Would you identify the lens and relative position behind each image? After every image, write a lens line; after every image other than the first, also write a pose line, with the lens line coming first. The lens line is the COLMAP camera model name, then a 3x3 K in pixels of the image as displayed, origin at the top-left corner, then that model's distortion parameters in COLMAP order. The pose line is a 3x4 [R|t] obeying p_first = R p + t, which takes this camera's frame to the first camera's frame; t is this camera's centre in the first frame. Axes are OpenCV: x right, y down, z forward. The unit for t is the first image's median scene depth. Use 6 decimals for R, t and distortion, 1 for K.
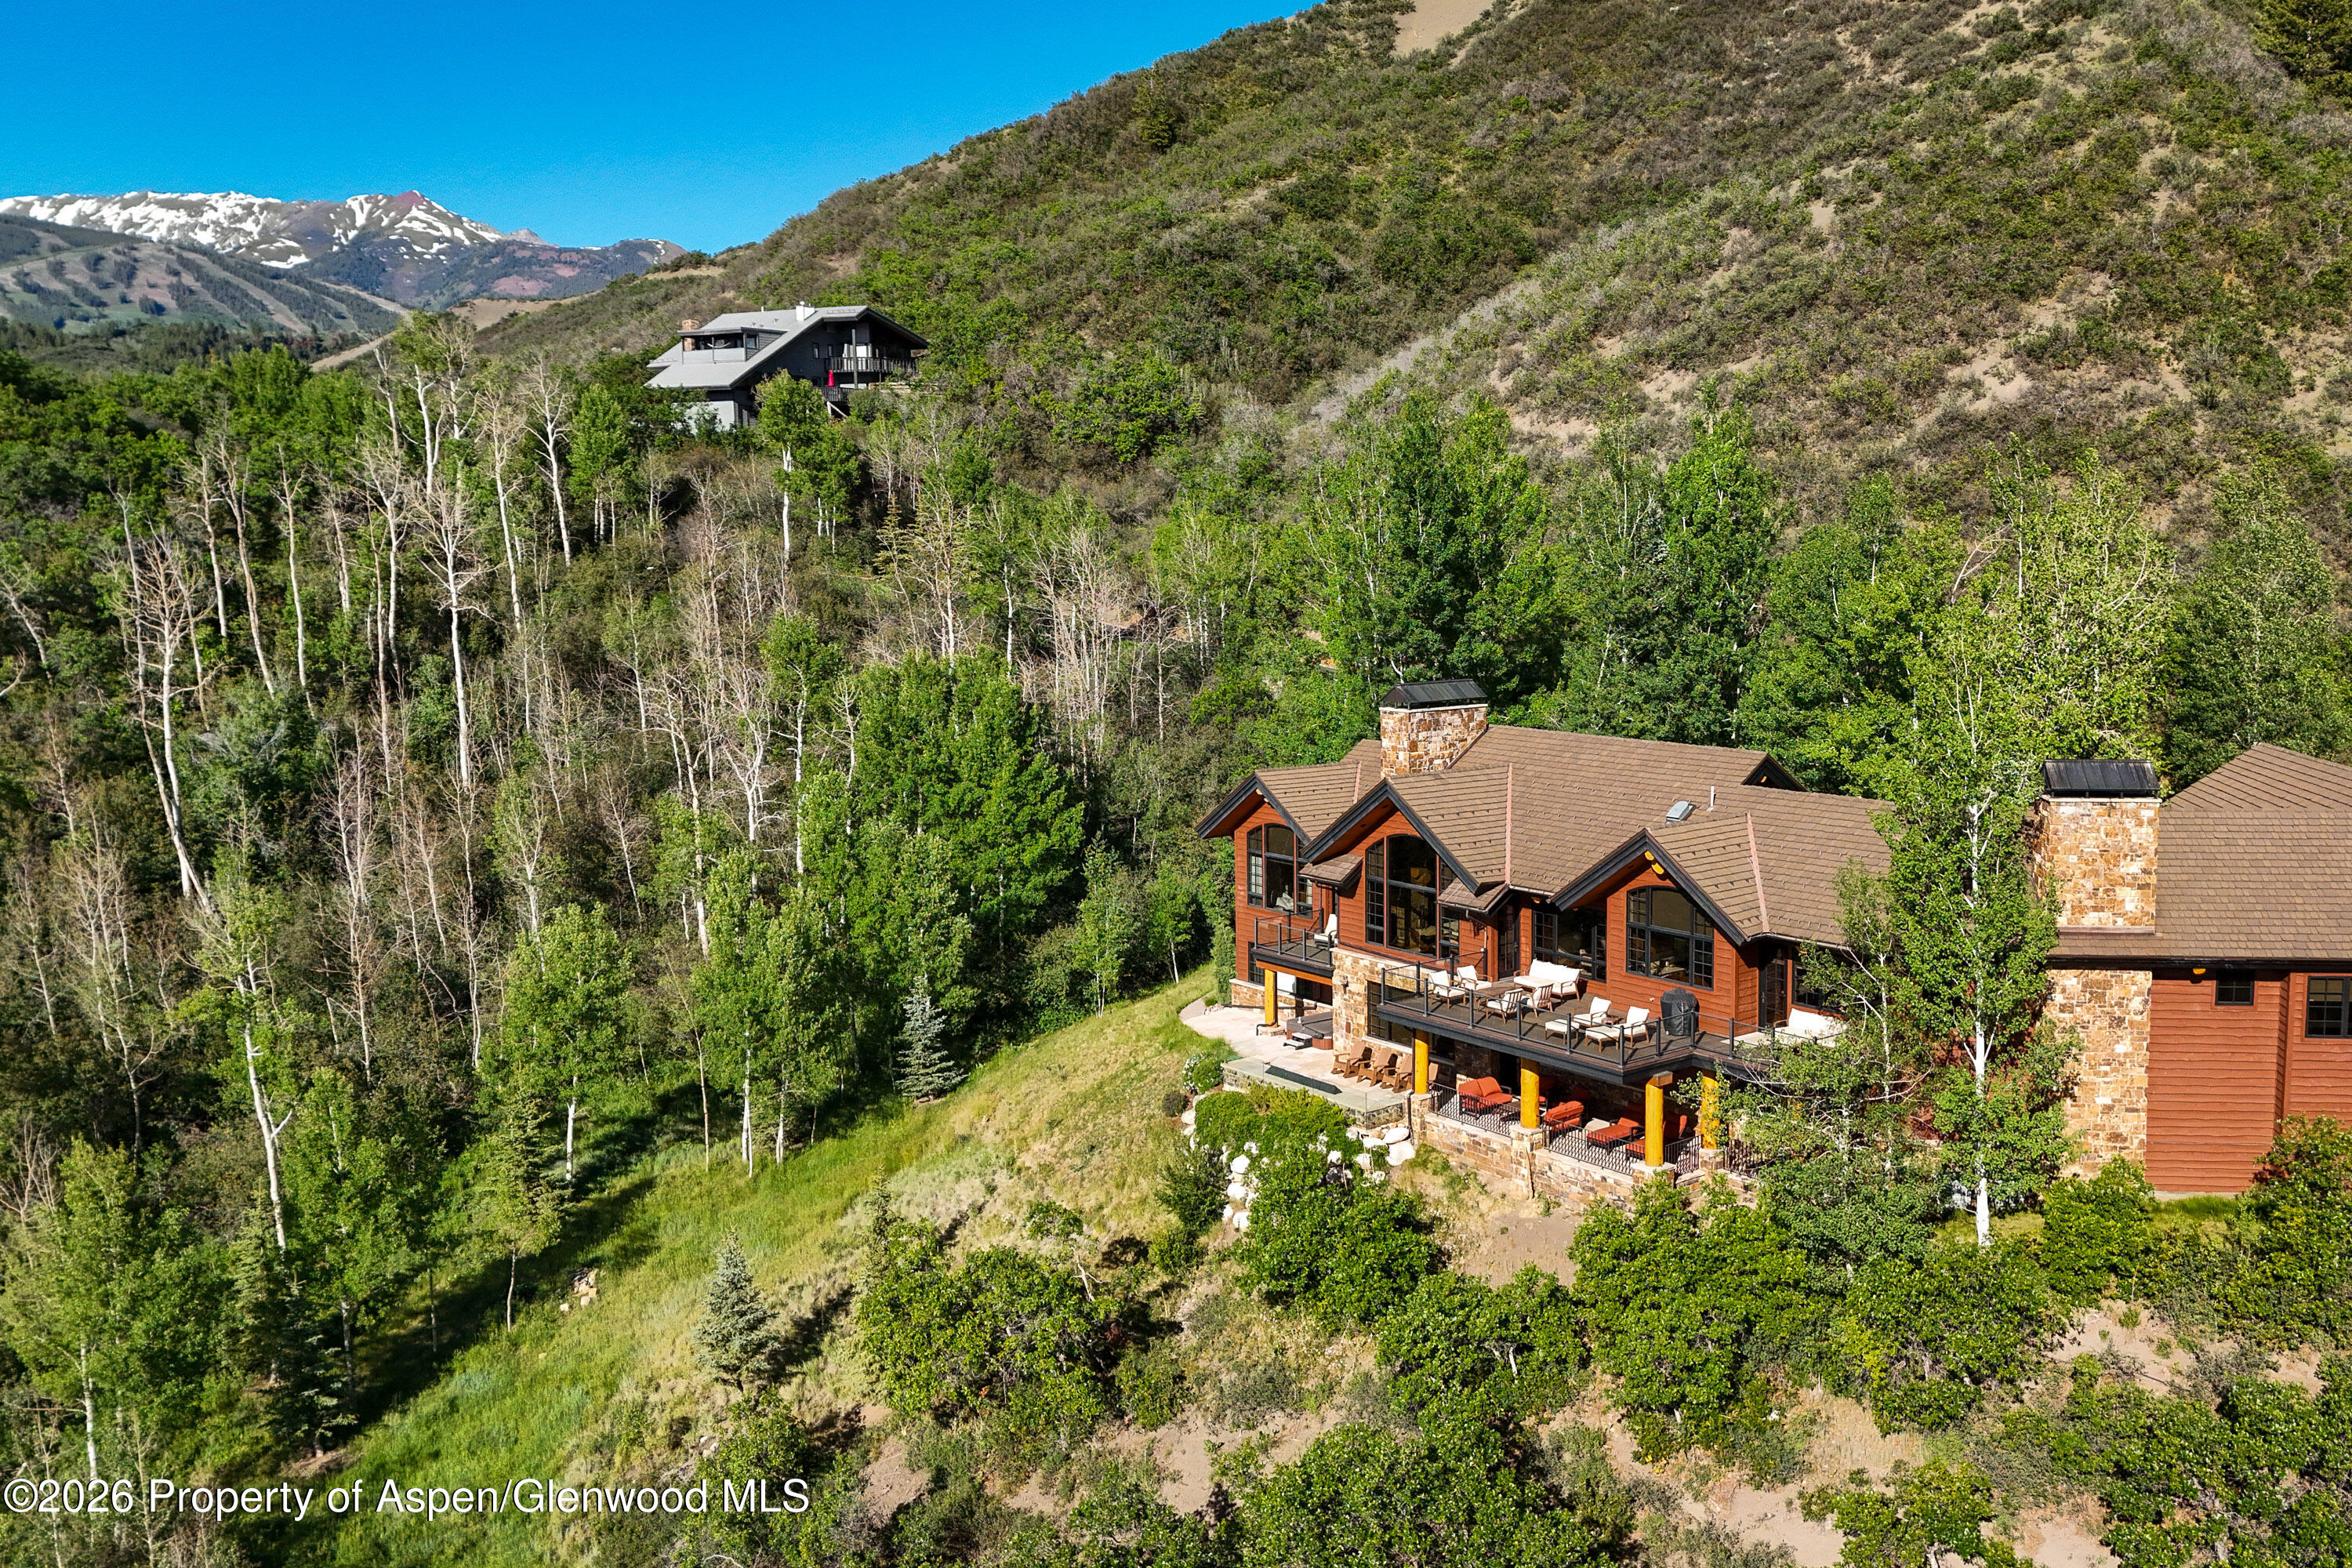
lens RADIAL K [[2197.3, 0, 1335.6], [0, 2197.3, 725.0], [0, 0, 1]] dist [0.148060, -0.331452]
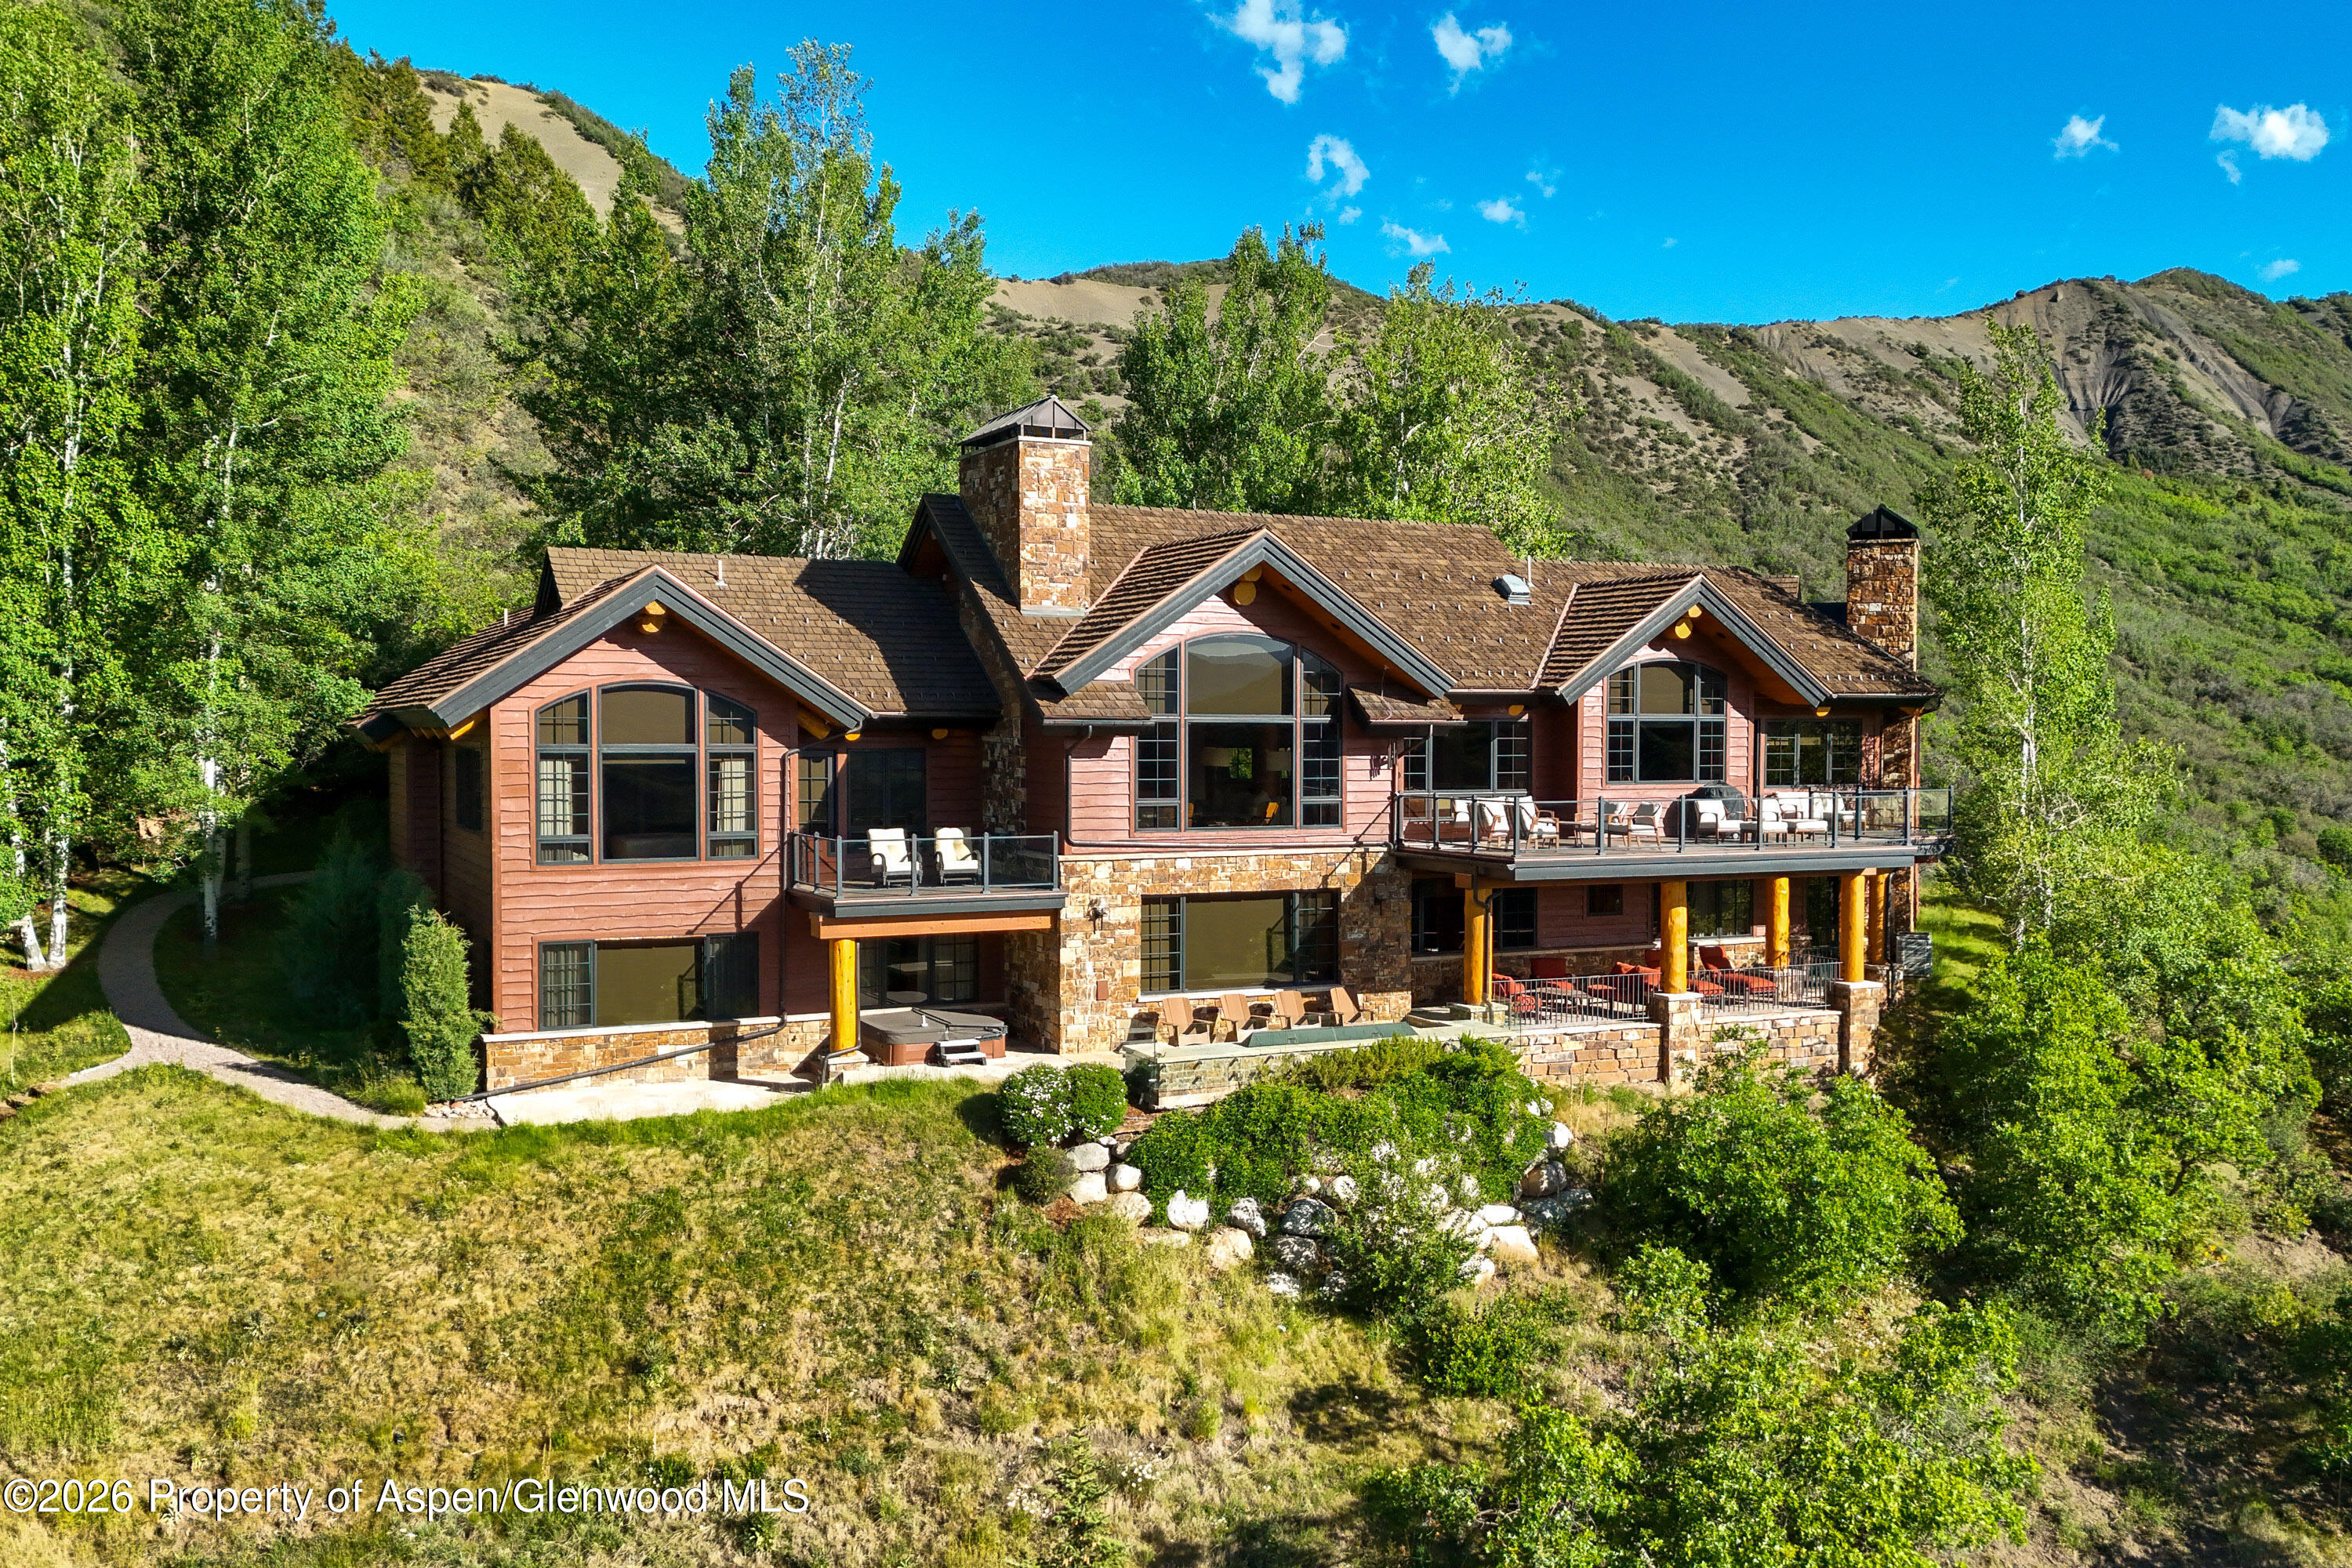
lens RADIAL K [[2197.3, 0, 1335.6], [0, 2197.3, 725.0], [0, 0, 1]] dist [0.148060, -0.331452]
pose [[0.179248, 0.004055, 0.983796, -0.569672], [0.088958, 0.995828, -0.020313, 0.092271], [-0.979774, 0.091157, 0.178139, 0.888361]]
